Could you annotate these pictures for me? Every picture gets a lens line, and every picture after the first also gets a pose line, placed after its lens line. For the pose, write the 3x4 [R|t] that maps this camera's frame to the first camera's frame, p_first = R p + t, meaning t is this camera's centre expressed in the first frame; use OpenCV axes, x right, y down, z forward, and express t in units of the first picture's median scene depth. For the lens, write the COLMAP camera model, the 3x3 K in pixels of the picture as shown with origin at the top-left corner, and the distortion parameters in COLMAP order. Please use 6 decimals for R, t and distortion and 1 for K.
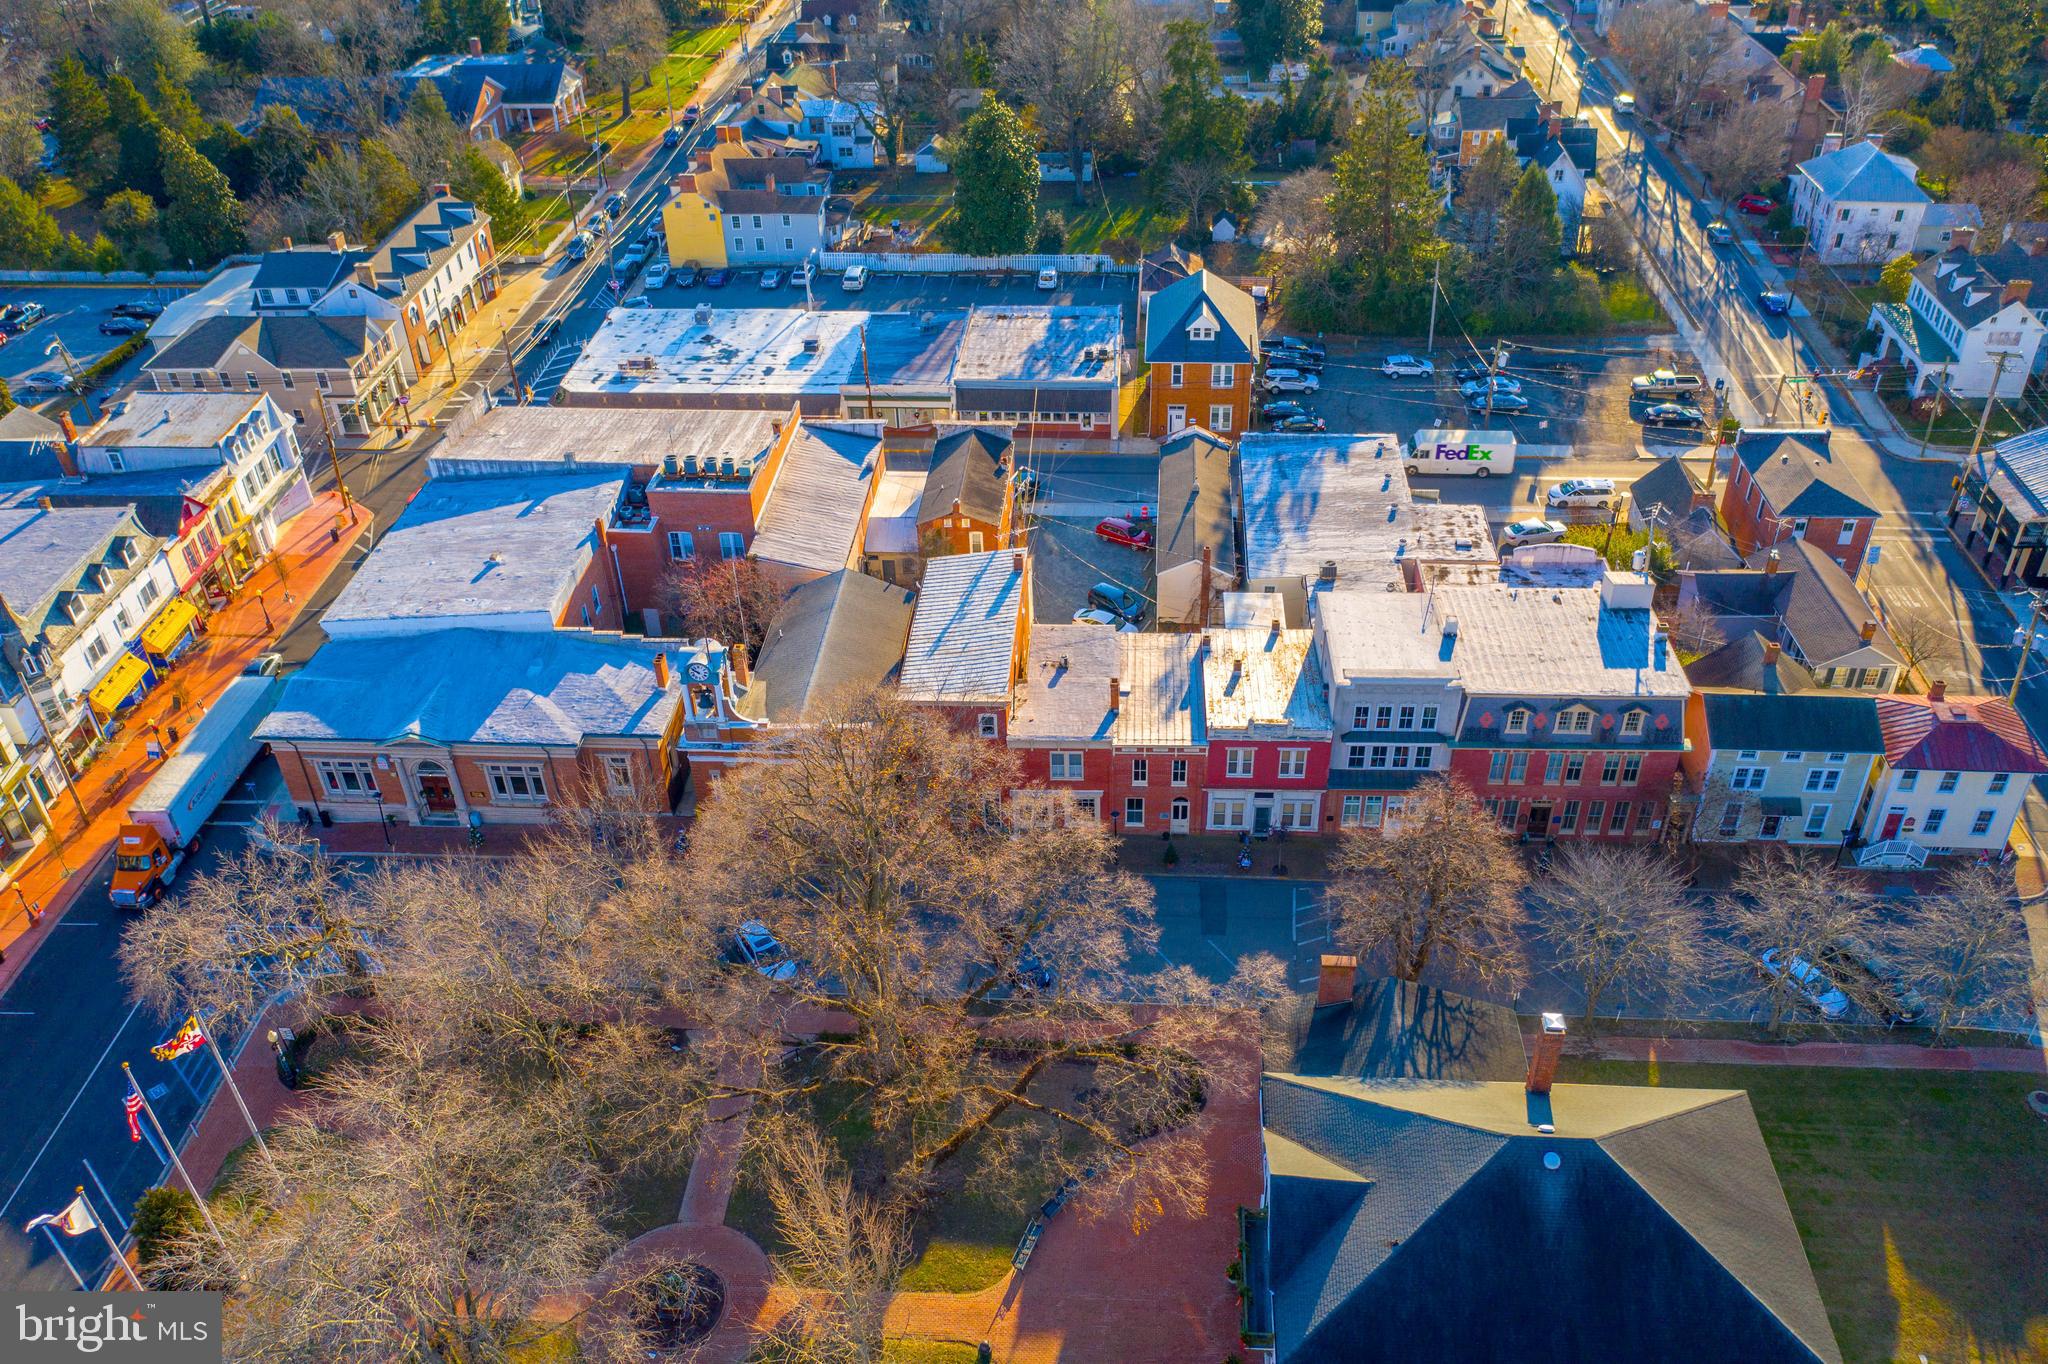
lens RADIAL K [[1598.2, 0, 1026.9], [0, 1598.2, 673.0], [0, 0, 1]] dist [-0.033097, 0.001218]
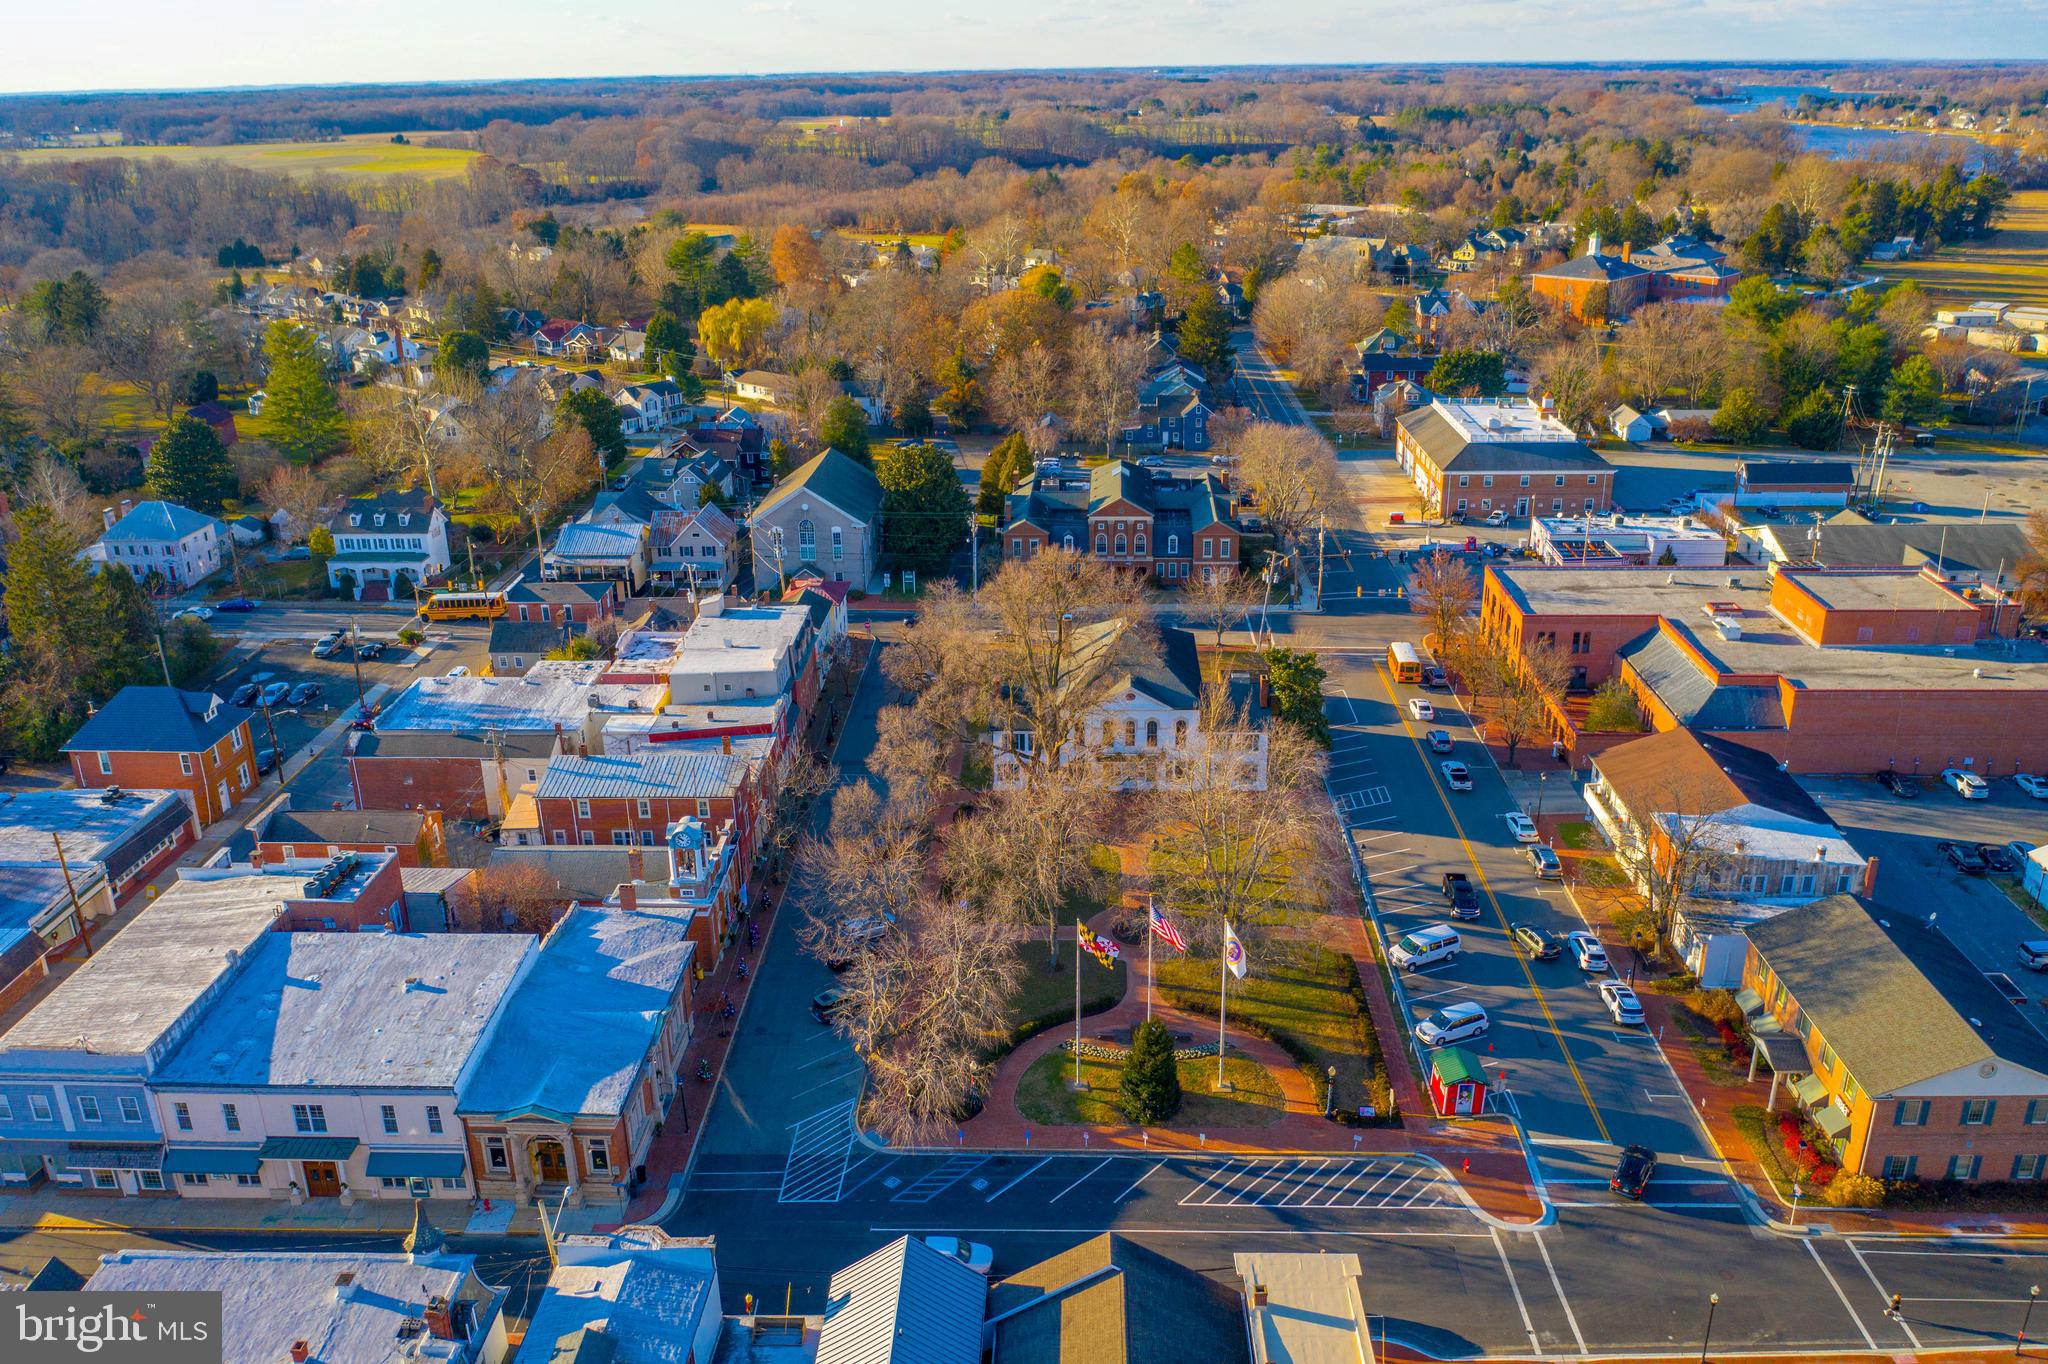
lens RADIAL K [[1598.2, 0, 1026.9], [0, 1598.2, 673.0], [0, 0, 1]] dist [-0.033097, 0.001218]
pose [[-0.040603, -0.324434, 0.945037, -1.239220], [0.591197, 0.754688, 0.284487, -0.274834], [-0.805505, 0.570254, 0.161161, 0.438706]]
